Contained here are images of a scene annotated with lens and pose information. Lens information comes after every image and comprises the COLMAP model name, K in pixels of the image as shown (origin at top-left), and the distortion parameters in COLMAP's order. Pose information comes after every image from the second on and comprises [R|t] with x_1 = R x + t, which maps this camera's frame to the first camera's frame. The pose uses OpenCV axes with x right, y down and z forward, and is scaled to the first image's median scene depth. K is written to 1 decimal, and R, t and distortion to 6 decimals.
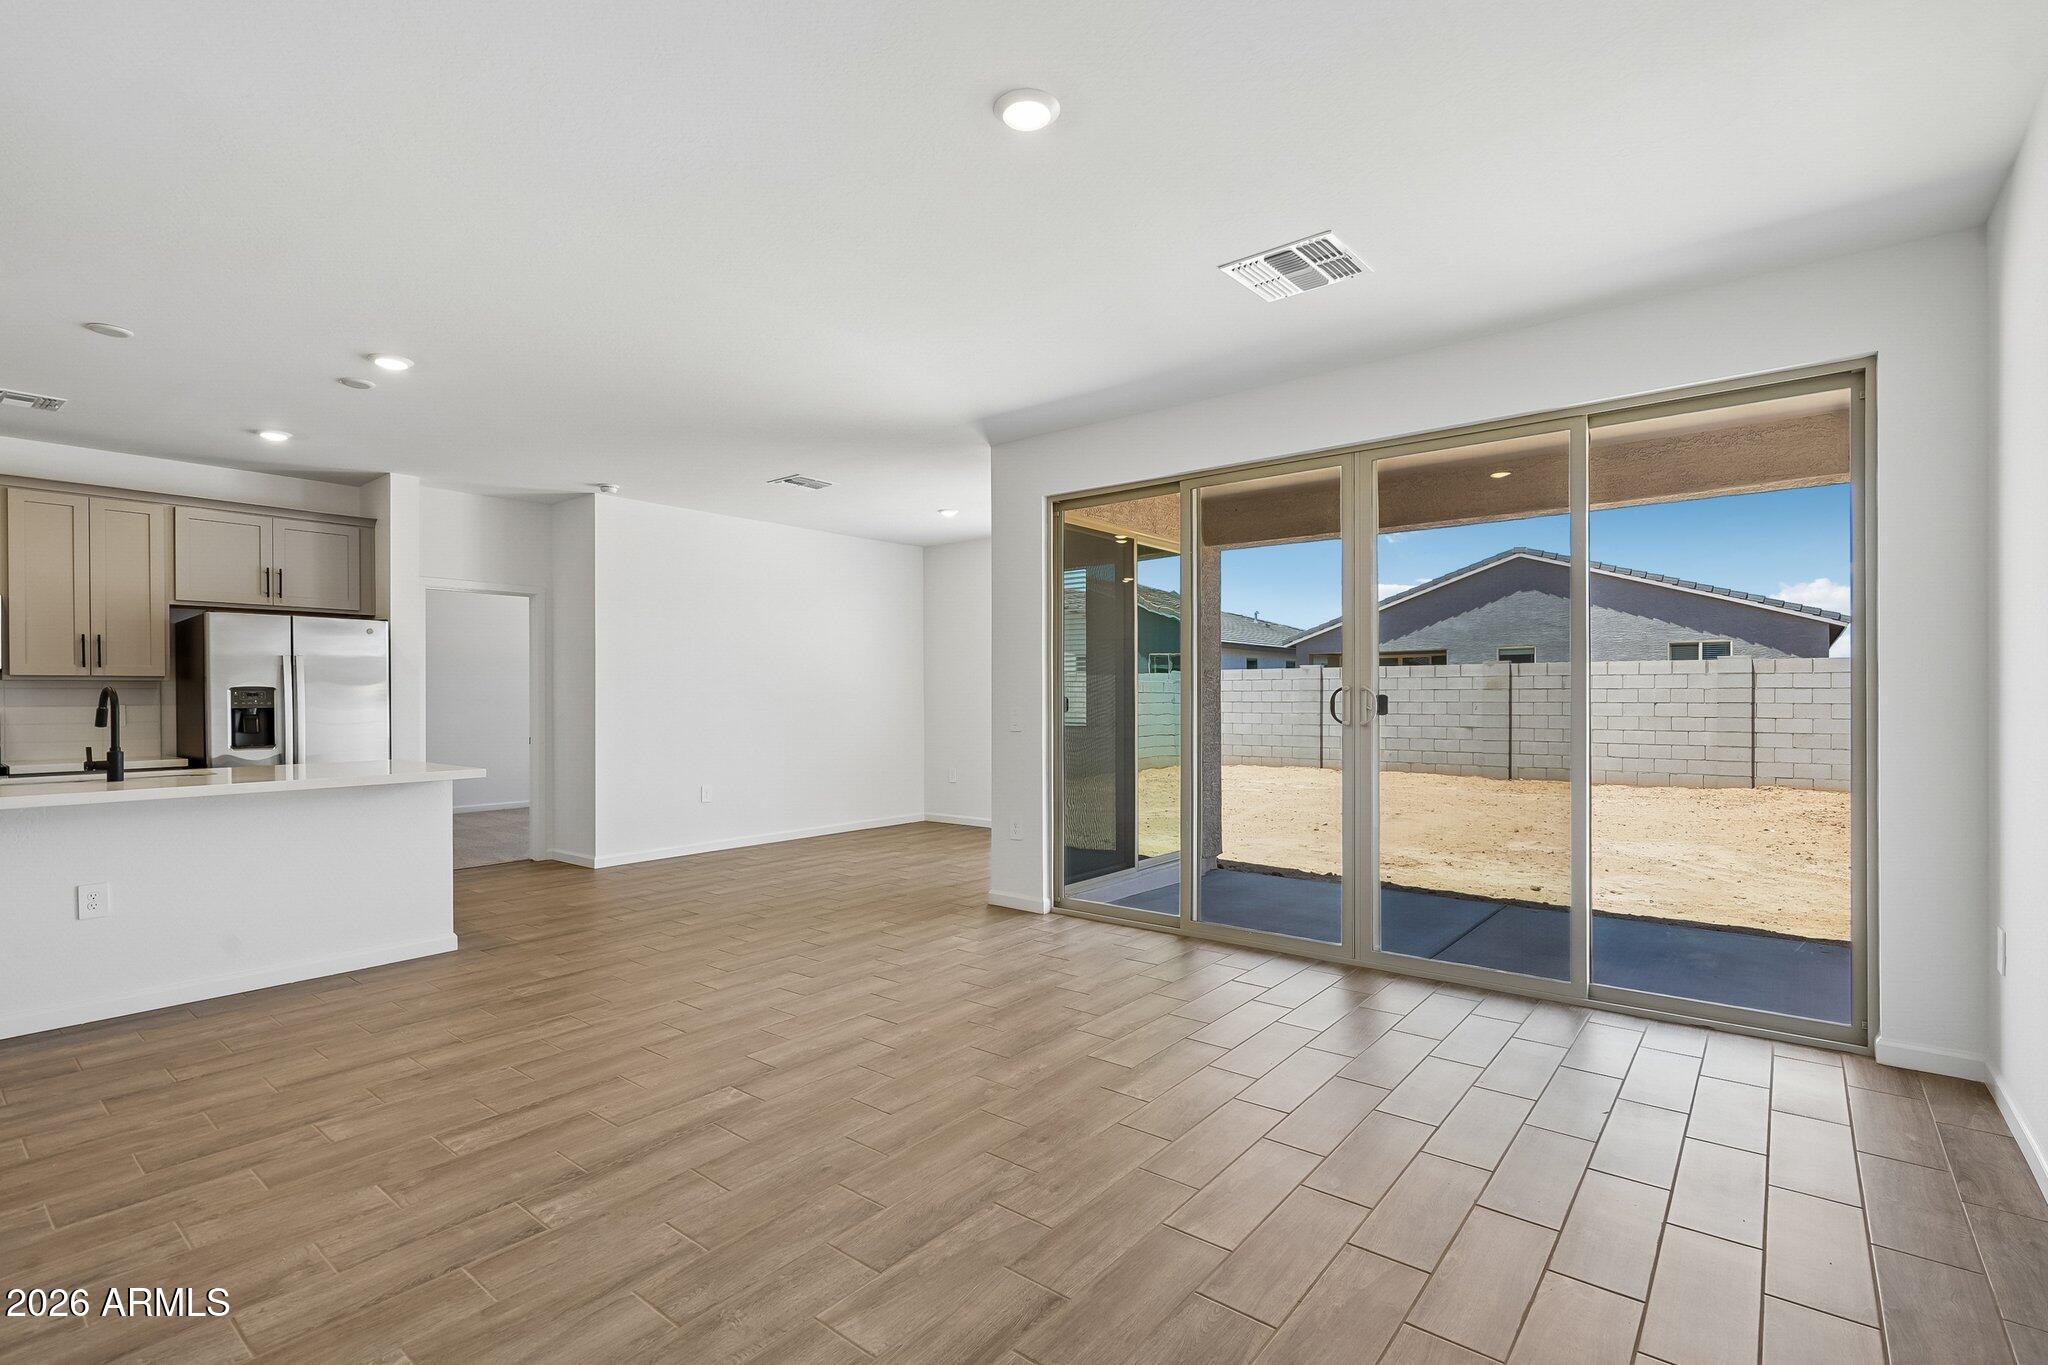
lens RADIAL K [[948.5, 0, 1017.3], [0, 948.5, 695.8], [0, 0, 1]] dist [-0.000522, -0.000437]
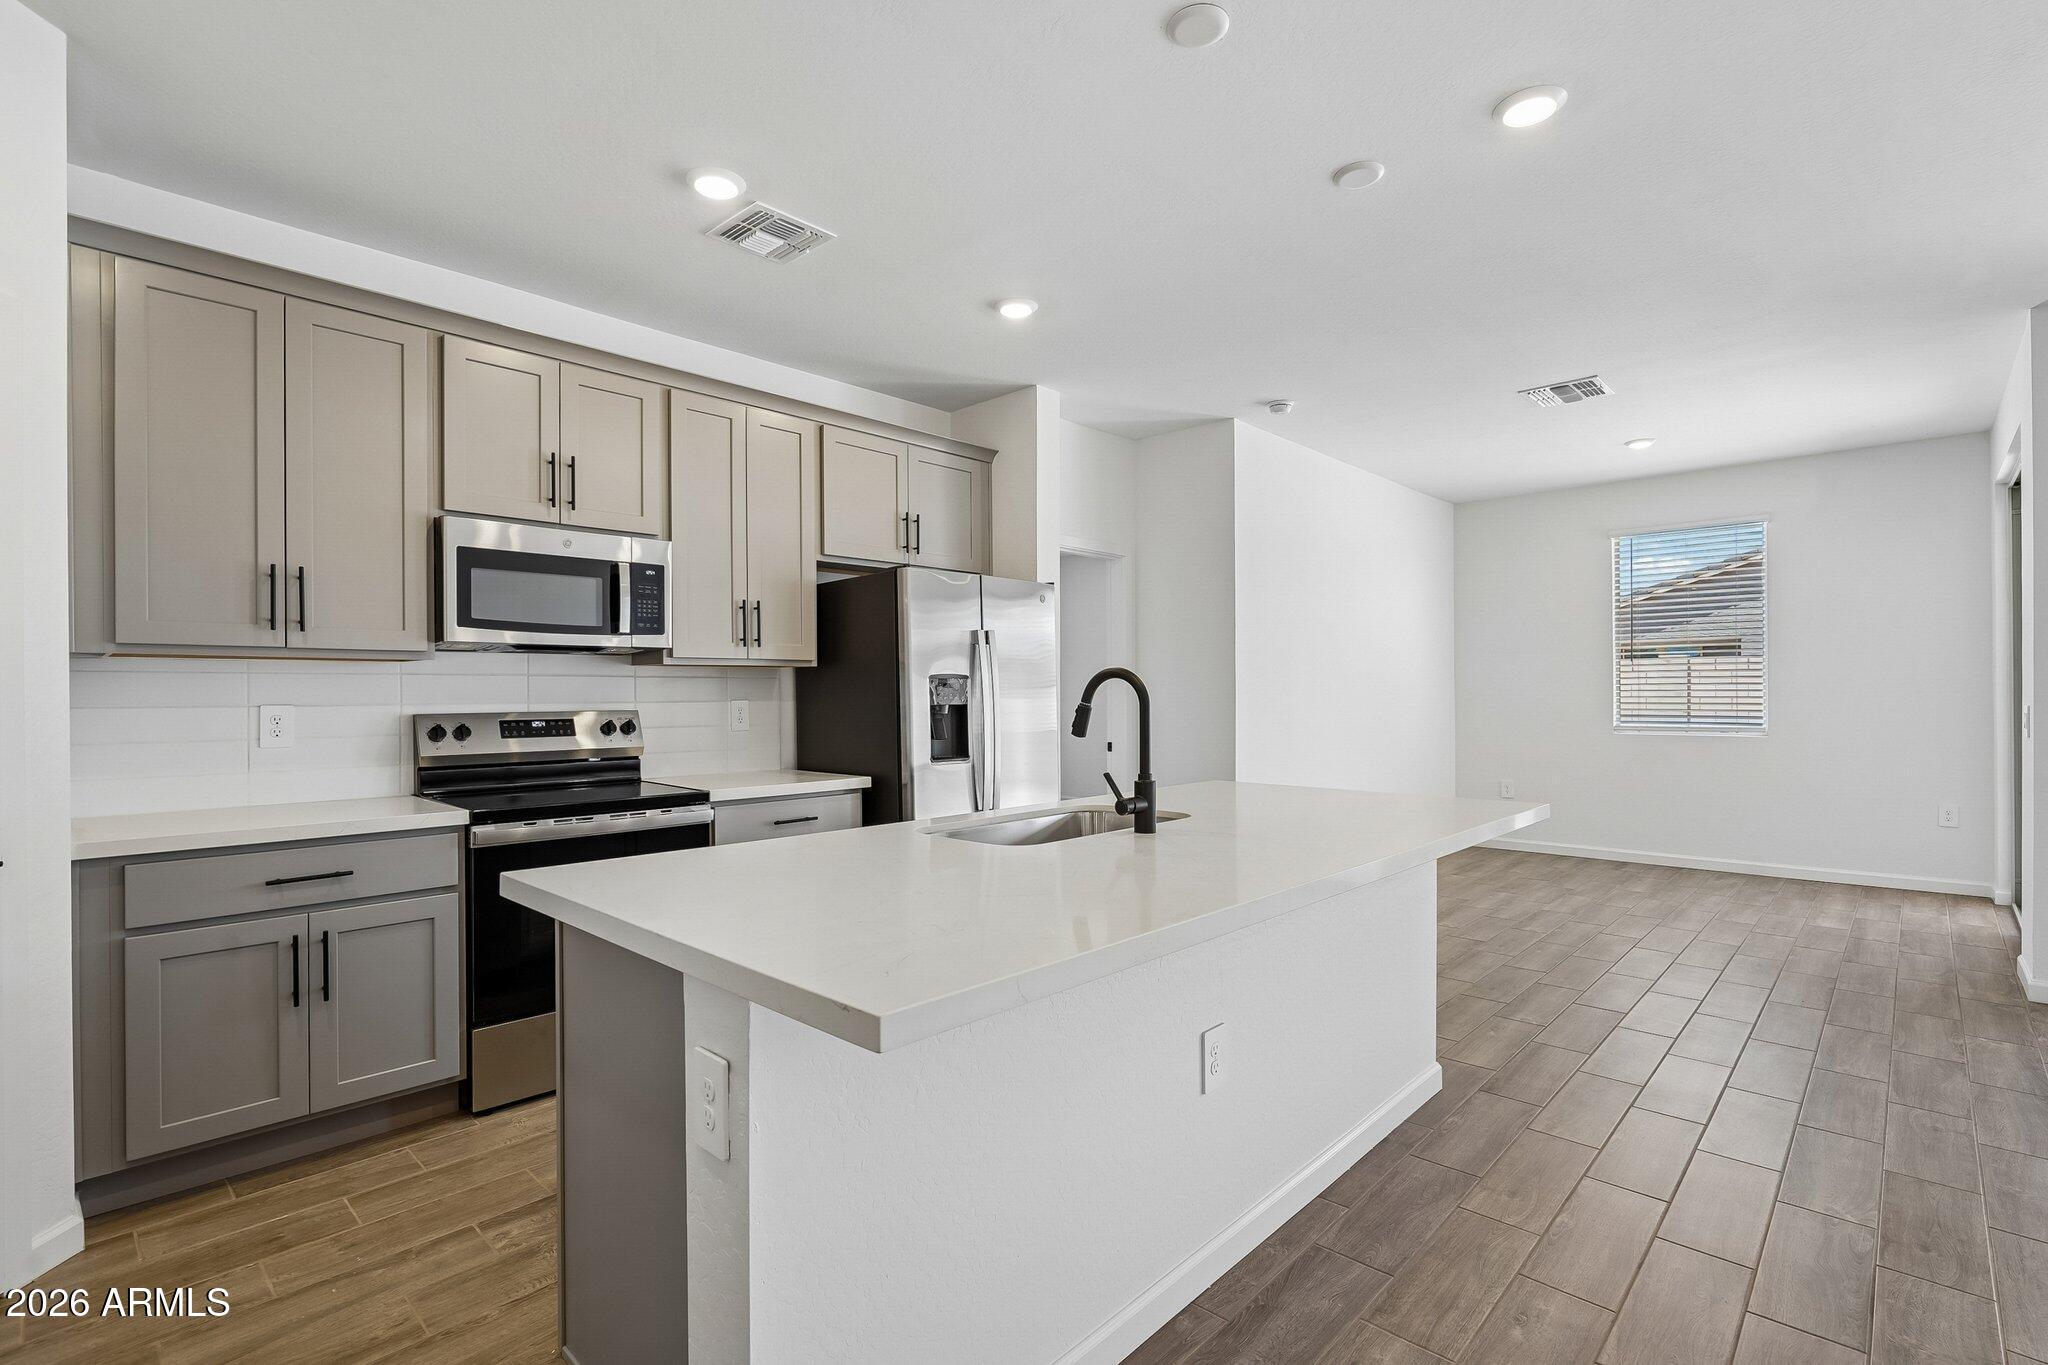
lens RADIAL K [[941.2, 0, 1024.2], [0, 941.2, 692.7], [0, 0, 1]] dist [-0.001641, -0.000093]
pose [[0.997553, -0.001350, -0.069906, -0.685285], [0.001365, 0.999999, 0.000167, 0.004124], [0.069906, -0.000262, 0.997554, 0.296099]]
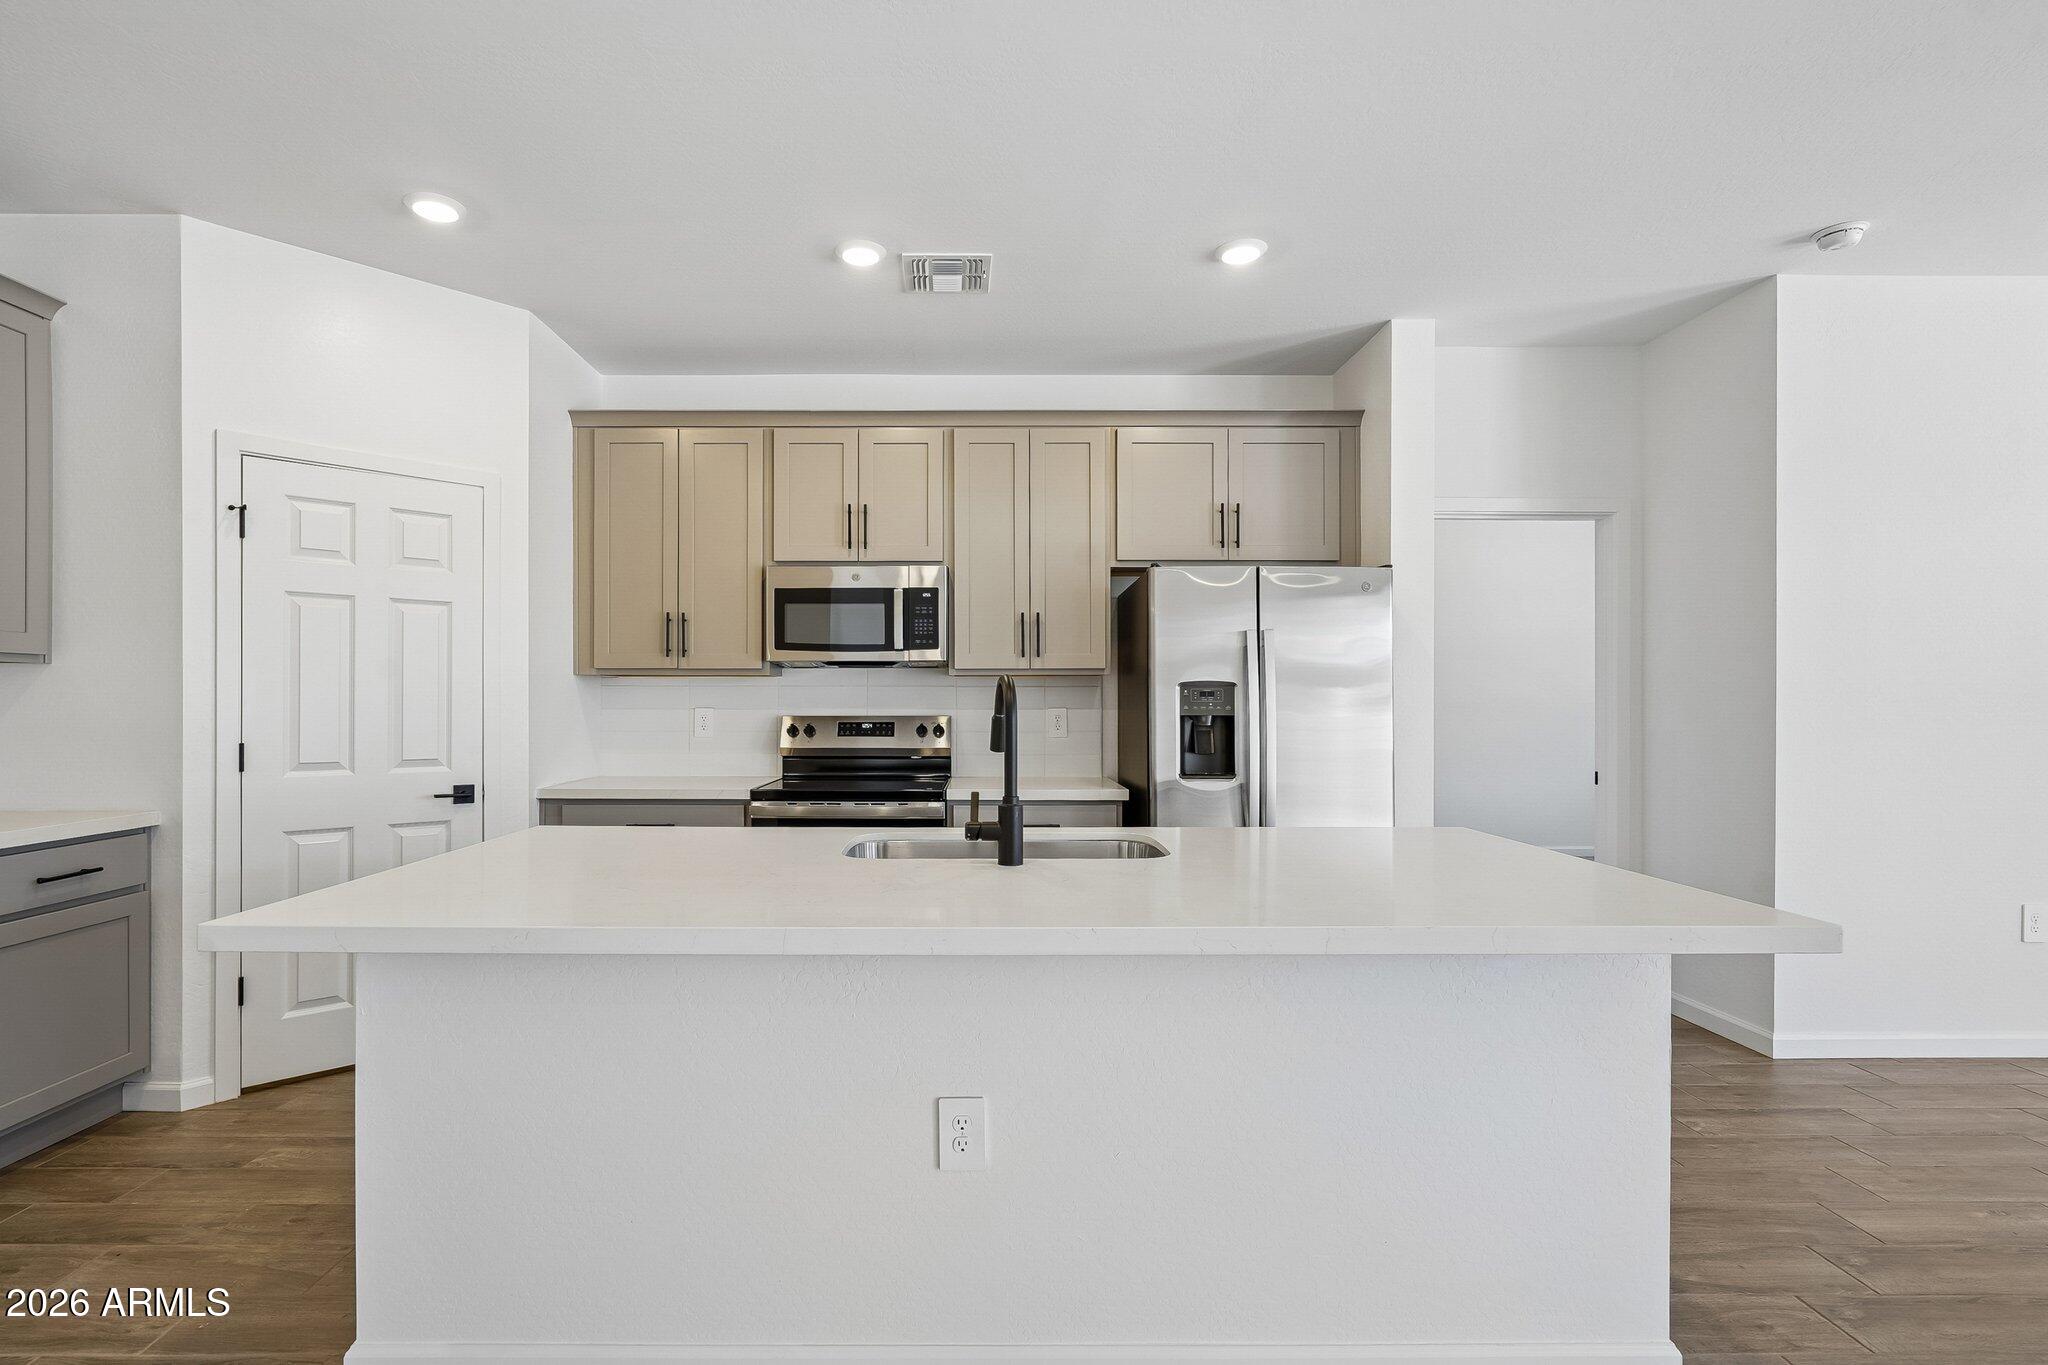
lens RADIAL K [[969.2, 0, 984.1], [0, 969.2, 700.2], [0, 0, 1]] dist [0.001067, 0.000637]
pose [[0.639471, 0.004157, -0.768804, -0.394679], [-0.002963, 0.999991, 0.002943, 0.001489], [0.768810, 0.000396, 0.639477, 0.460758]]
